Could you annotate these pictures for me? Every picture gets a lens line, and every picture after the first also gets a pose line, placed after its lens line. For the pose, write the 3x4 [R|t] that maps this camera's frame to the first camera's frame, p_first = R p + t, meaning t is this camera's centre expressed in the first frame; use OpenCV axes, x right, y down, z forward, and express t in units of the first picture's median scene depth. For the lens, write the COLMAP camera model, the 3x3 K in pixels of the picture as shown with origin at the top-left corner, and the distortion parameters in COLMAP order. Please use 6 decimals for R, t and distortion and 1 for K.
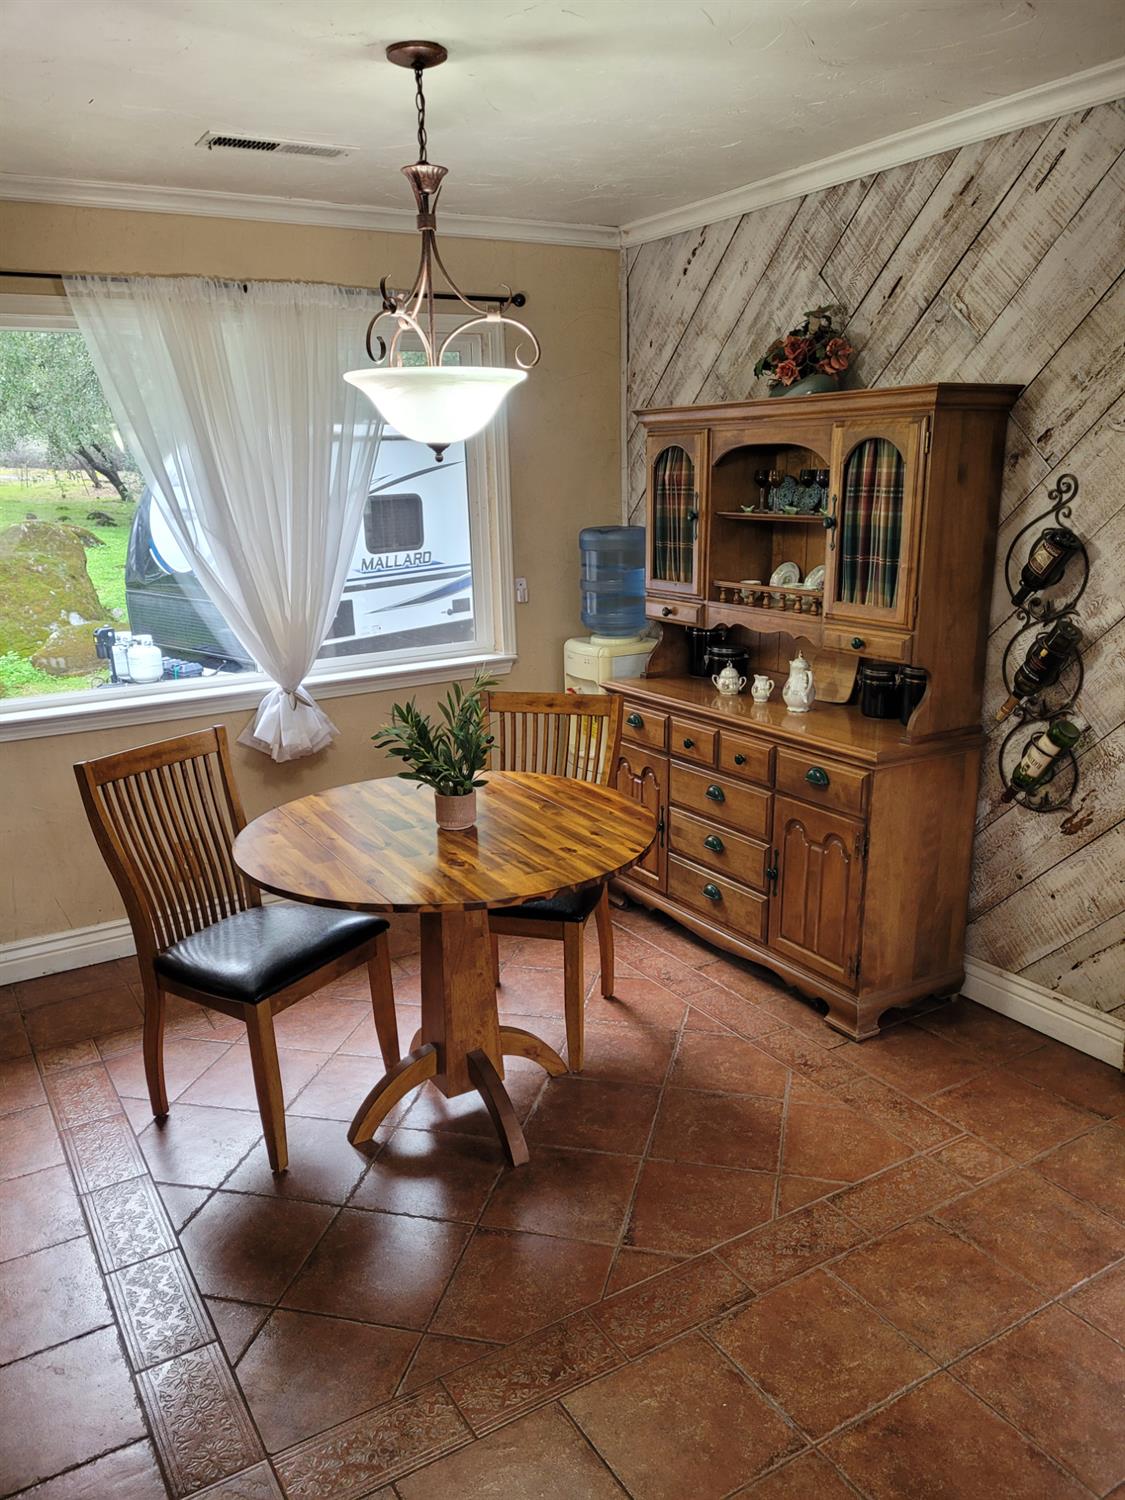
lens RADIAL K [[1132.8, 0, 560.5], [0, 1132.8, 753.7], [0, 0, 1]] dist [0.055909, -0.036838]
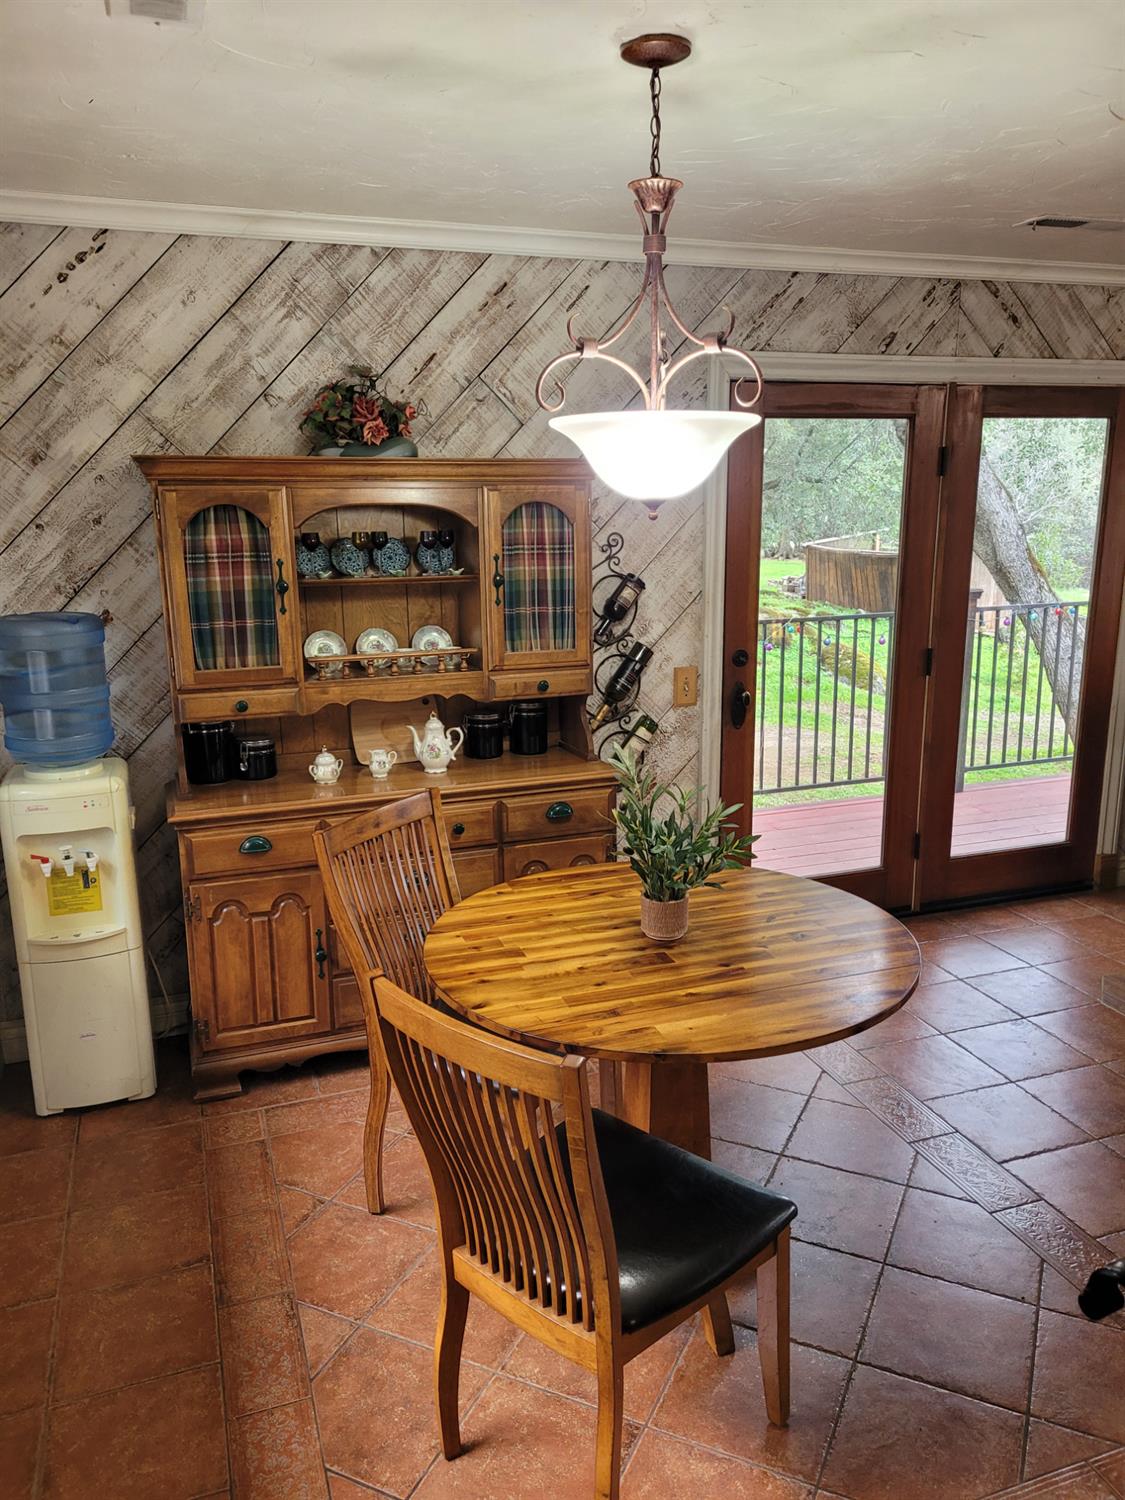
lens RADIAL K [[1132.8, 0, 563.6], [0, 1132.8, 750.6], [0, 0, 1]] dist [0.055909, -0.036838]
pose [[0.197803, -0.194440, 0.960764, -0.787725], [0.251051, 0.957488, 0.142090, -0.185025], [-0.947548, 0.213095, 0.238209, 0.723556]]
